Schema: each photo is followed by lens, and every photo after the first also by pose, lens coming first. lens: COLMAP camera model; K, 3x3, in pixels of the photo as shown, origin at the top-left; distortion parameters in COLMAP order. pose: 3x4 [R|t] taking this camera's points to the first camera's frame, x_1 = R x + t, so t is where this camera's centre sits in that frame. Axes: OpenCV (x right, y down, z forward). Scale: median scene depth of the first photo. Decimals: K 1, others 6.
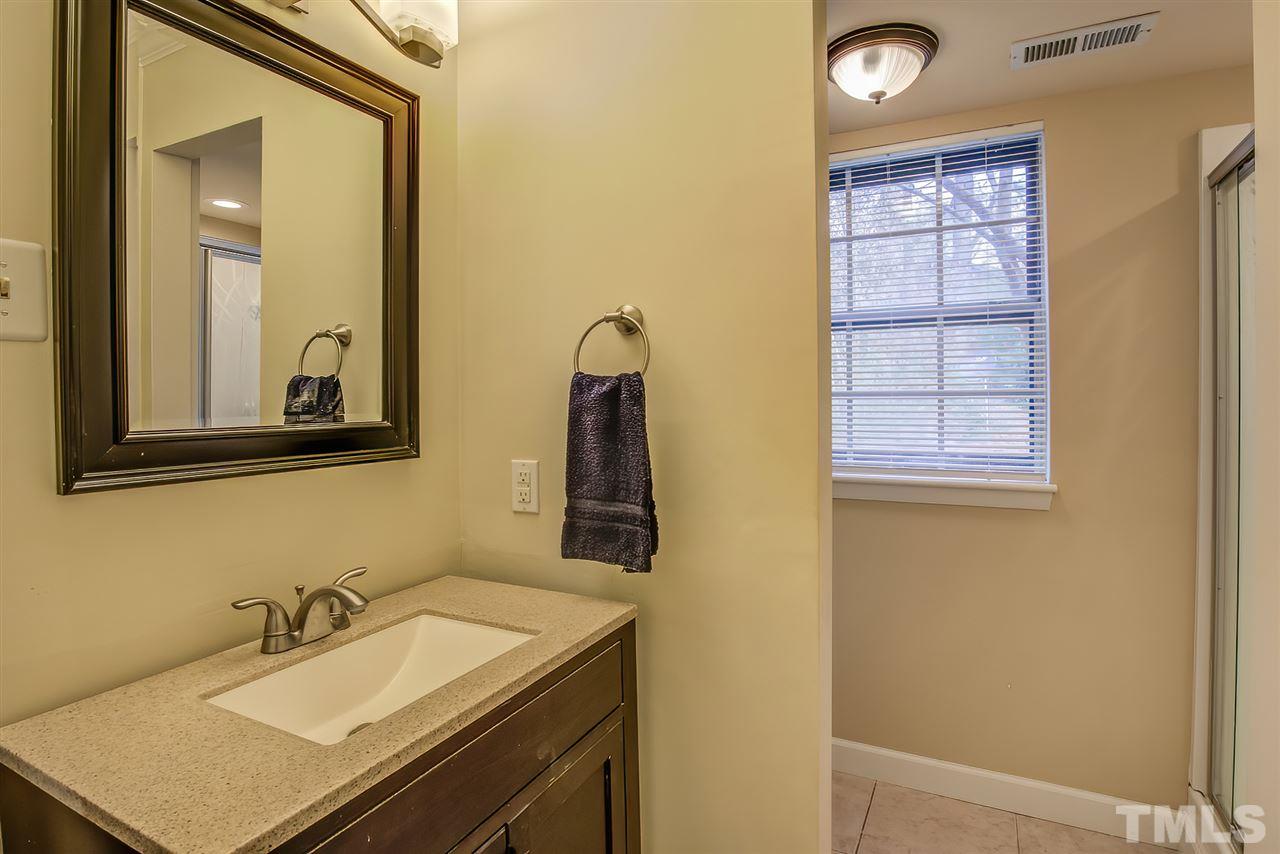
lens RADIAL K [[667.8, 0, 639.0], [0, 667.8, 407.1], [0, 0, 1]] dist [-0.000775, 0.000379]
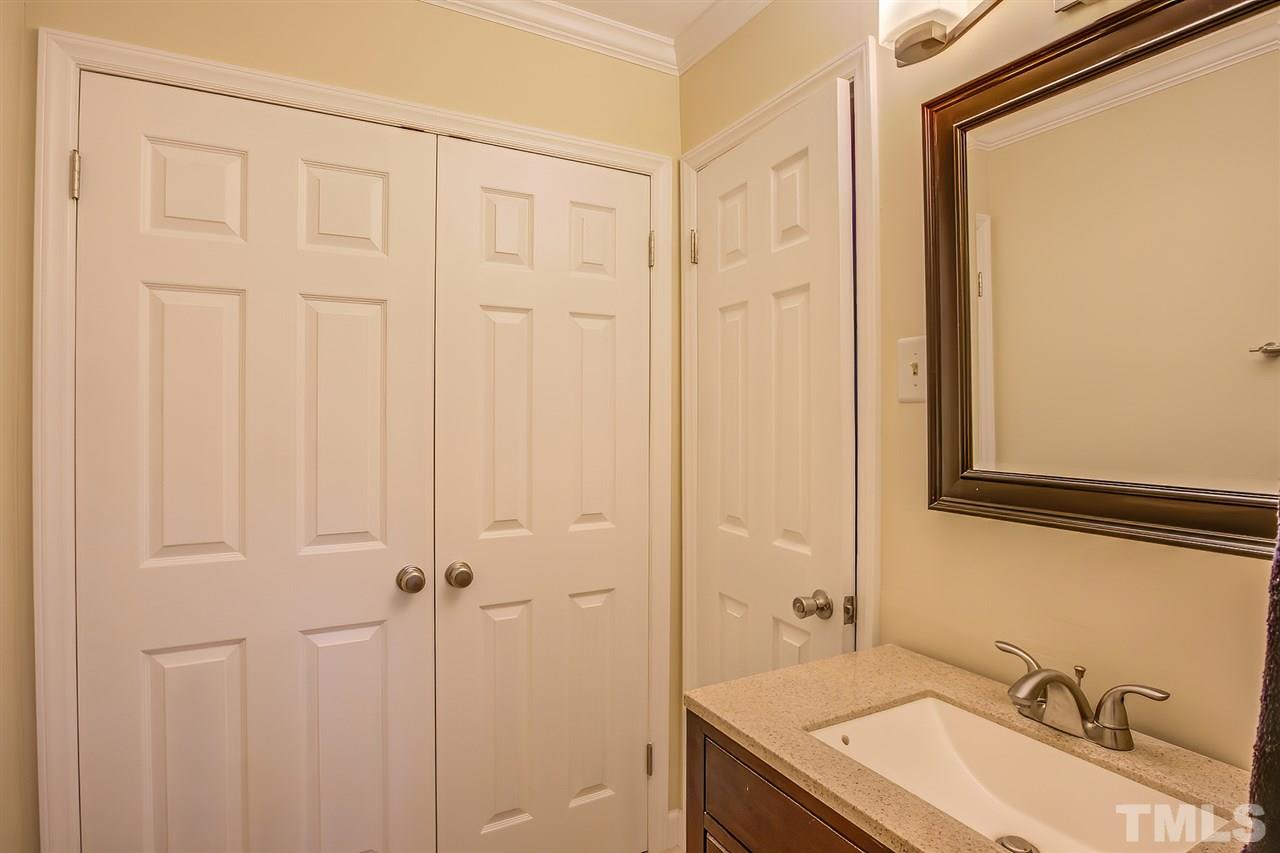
lens RADIAL K [[667.8, 0, 639.0], [0, 667.8, 406.6], [0, 0, 1]] dist [-0.000775, 0.000379]
pose [[-0.555992, 0.000869, -0.831187, 0.638798], [-0.001099, 0.999998, 0.001781, -0.082646], [0.831187, 0.001904, -0.555989, 1.234718]]
